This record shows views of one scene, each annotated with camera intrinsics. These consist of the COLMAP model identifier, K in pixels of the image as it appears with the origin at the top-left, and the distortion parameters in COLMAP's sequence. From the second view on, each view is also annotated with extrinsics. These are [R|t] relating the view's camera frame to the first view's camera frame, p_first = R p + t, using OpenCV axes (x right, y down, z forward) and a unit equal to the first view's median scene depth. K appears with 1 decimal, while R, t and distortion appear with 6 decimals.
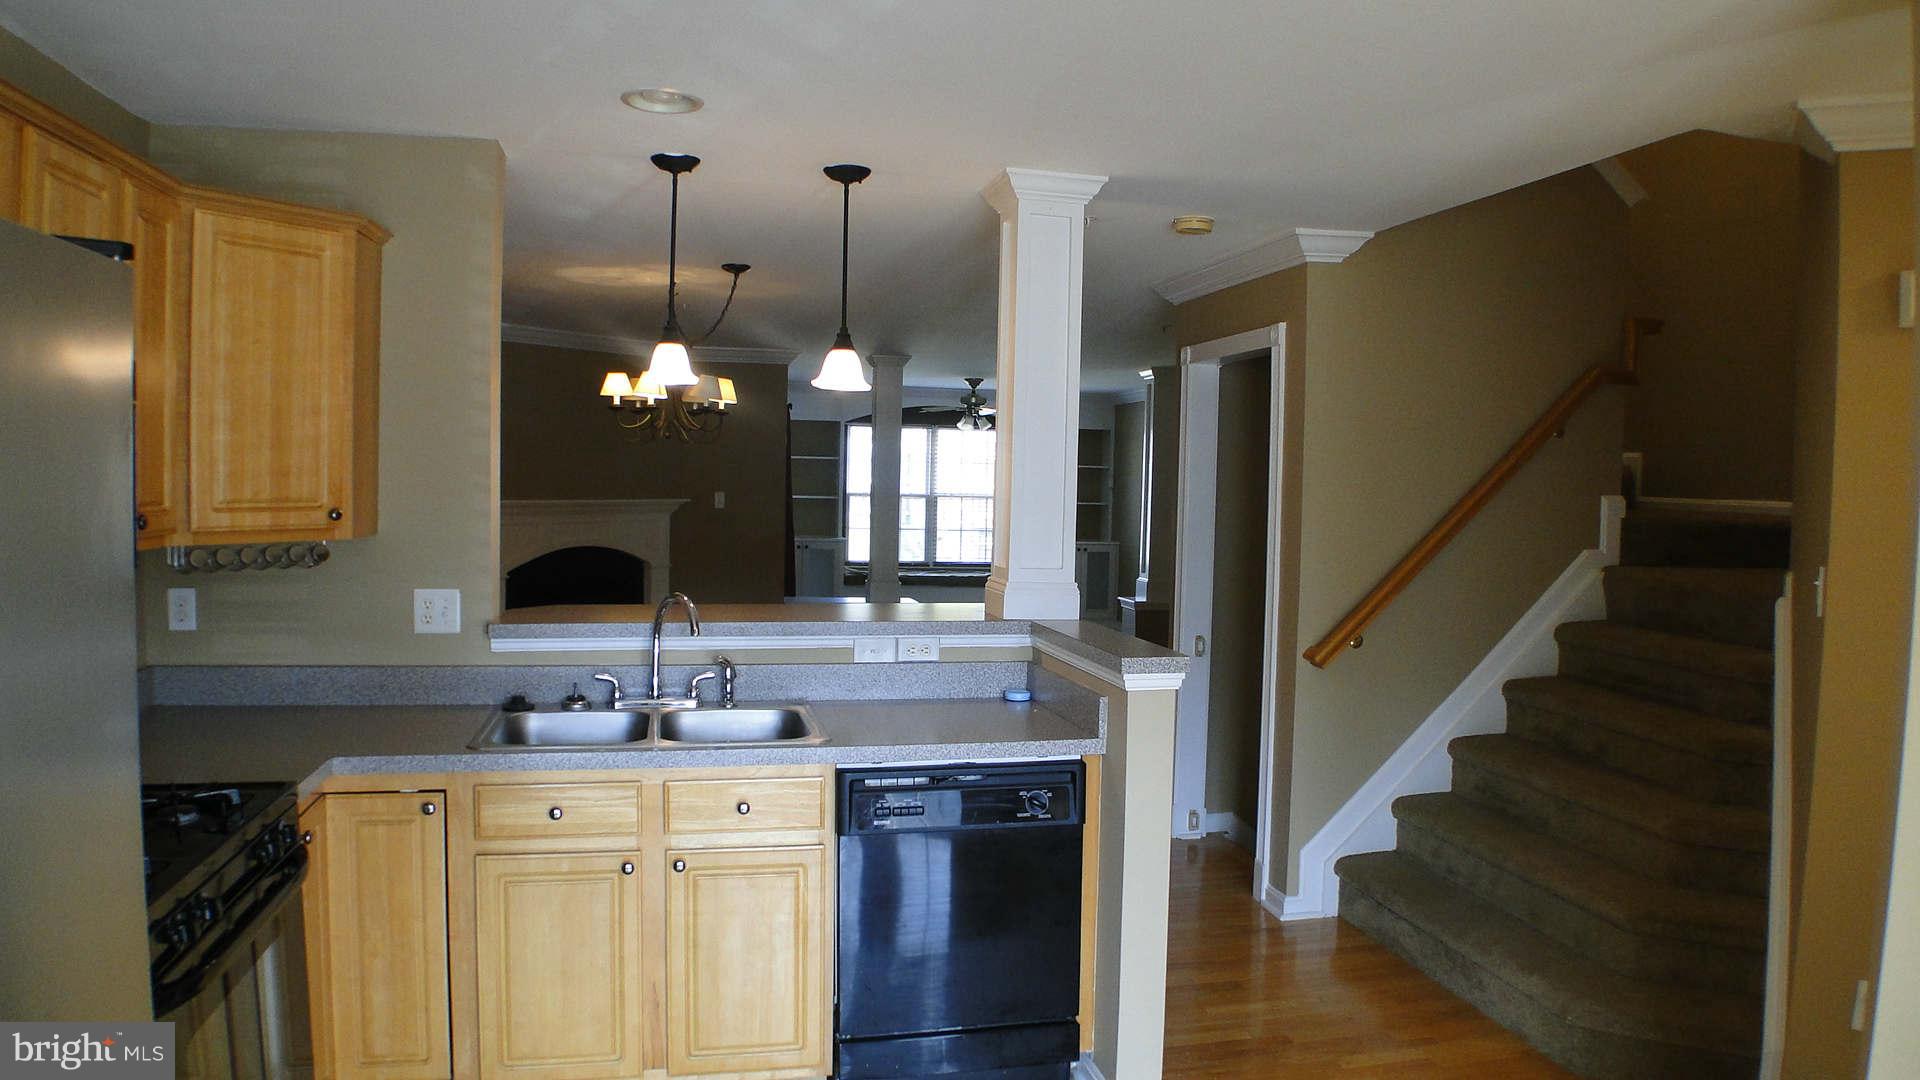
lens RADIAL K [[1259.5, 0, 960.0], [0, 1259.5, 540.0], [0, 0, 1]] dist [-0.105164, 0.000839]
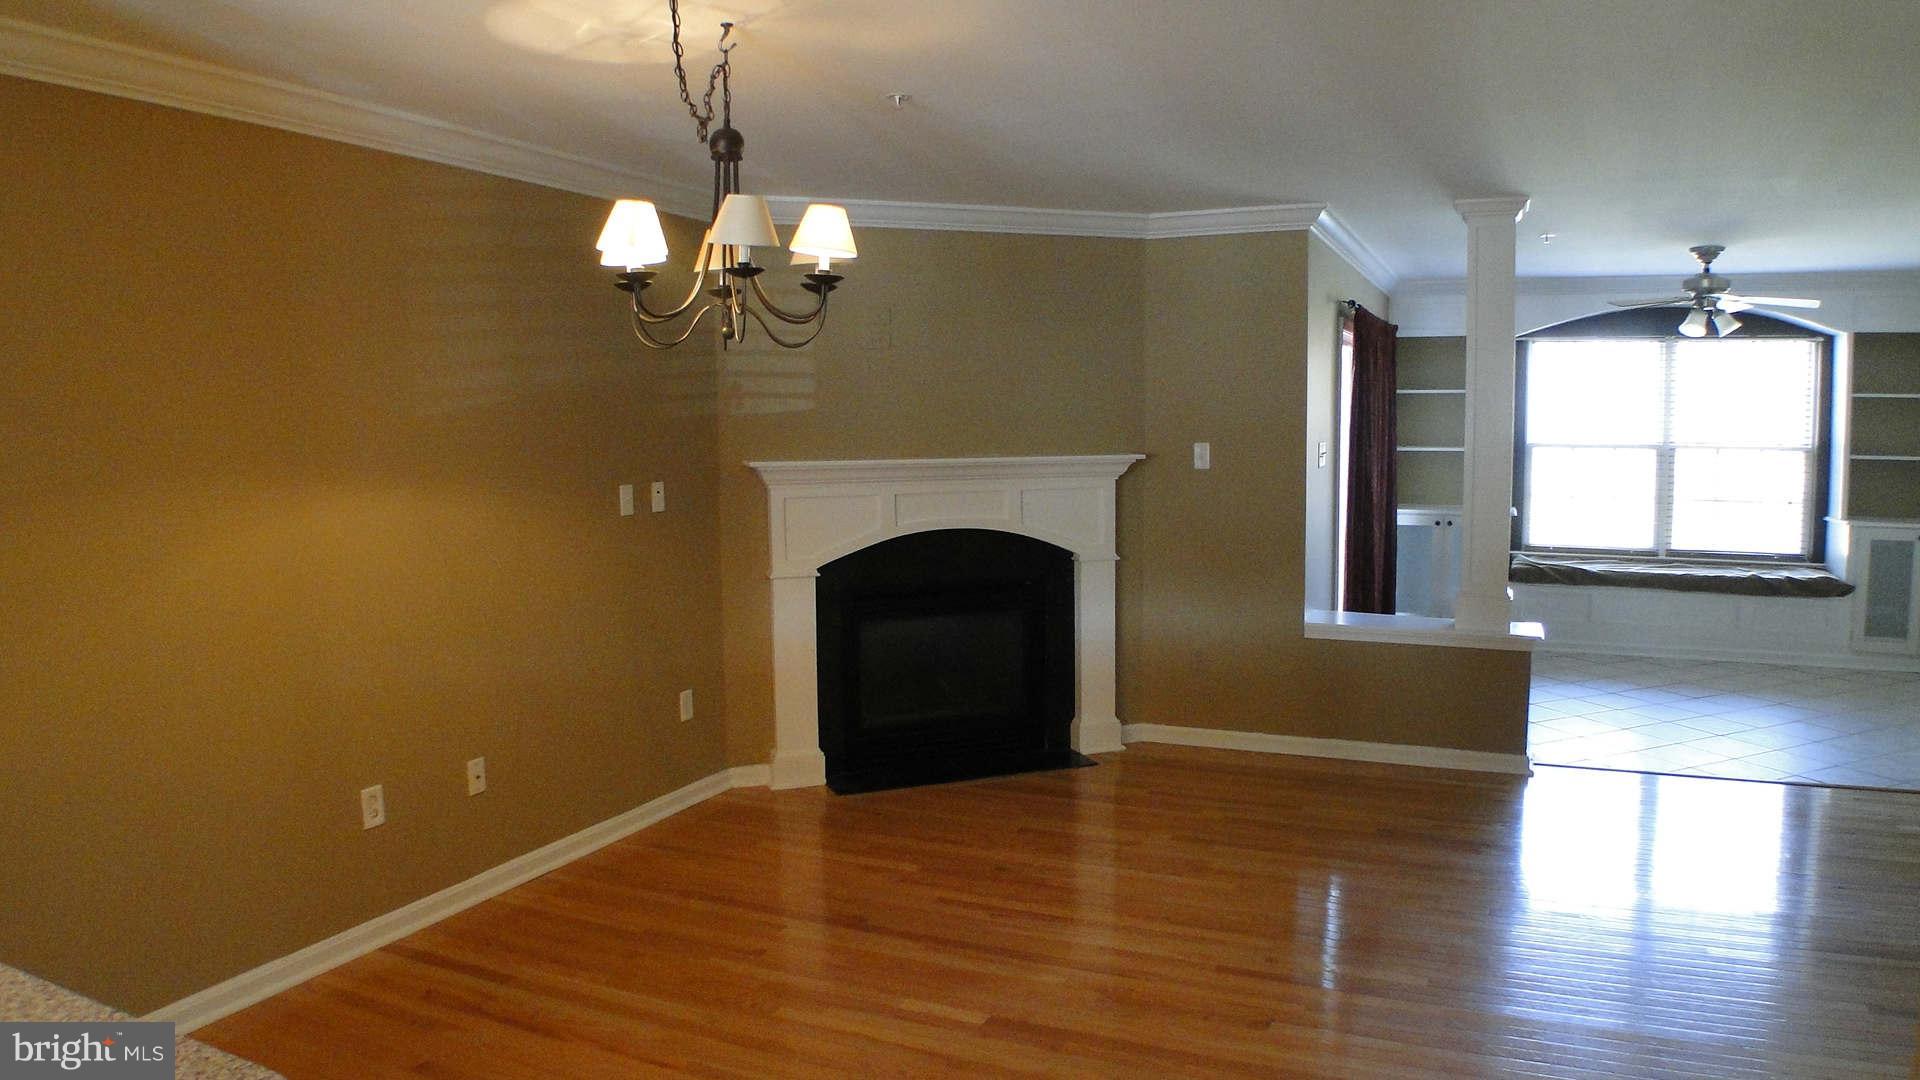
lens RADIAL K [[1259.5, 0, 960.0], [0, 1259.5, 540.0], [0, 0, 1]] dist [-0.105164, 0.000839]
pose [[0.812457, 0.027732, -0.582361, 0.056930], [-0.007967, 0.999303, 0.036472, -0.009307], [0.582966, -0.024992, 0.812112, 0.334181]]
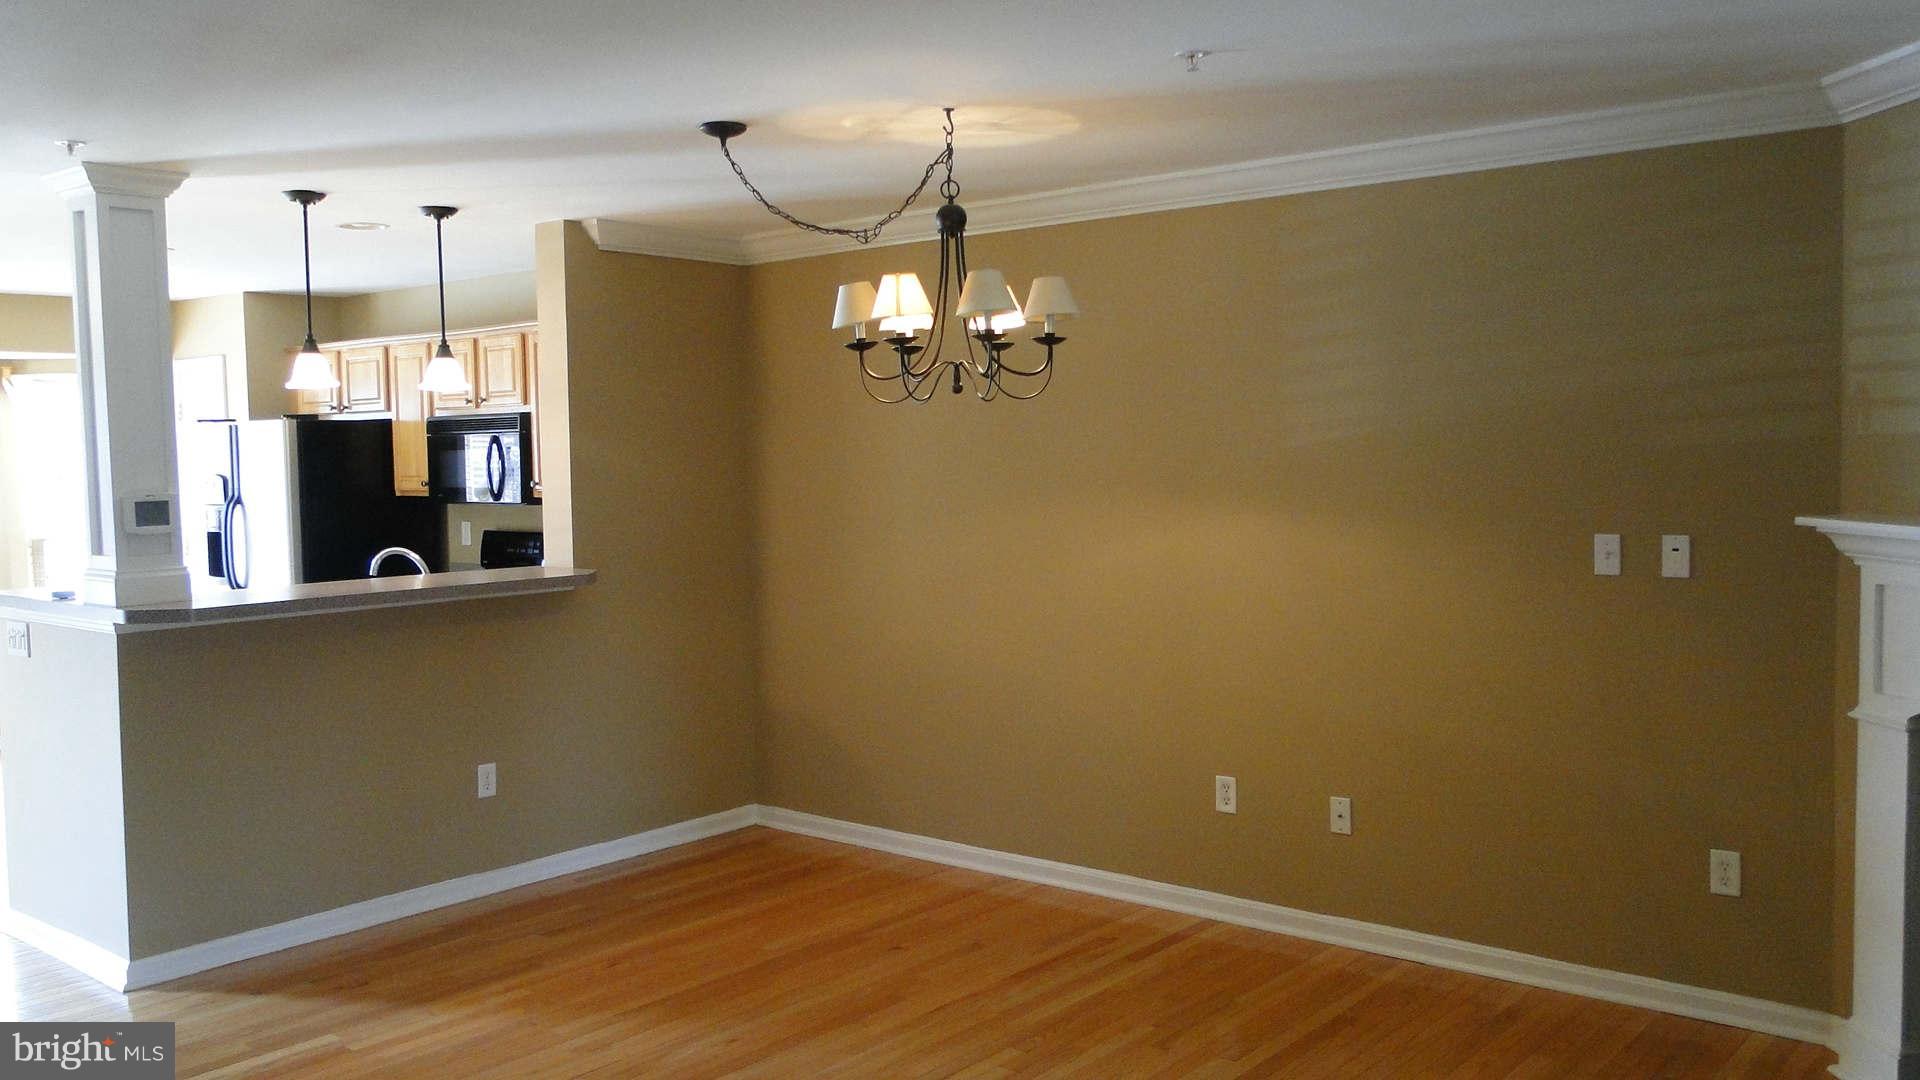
lens RADIAL K [[1593.3, 0, 960.0], [0, 1593.3, 540.0], [0, 0, 1]] dist [0.002711, 0.002148]
pose [[-0.780803, 0.032967, -0.623907, 0.162198], [-0.031577, 0.995248, 0.092106, -0.094386], [0.623979, 0.091618, -0.776052, 1.602720]]
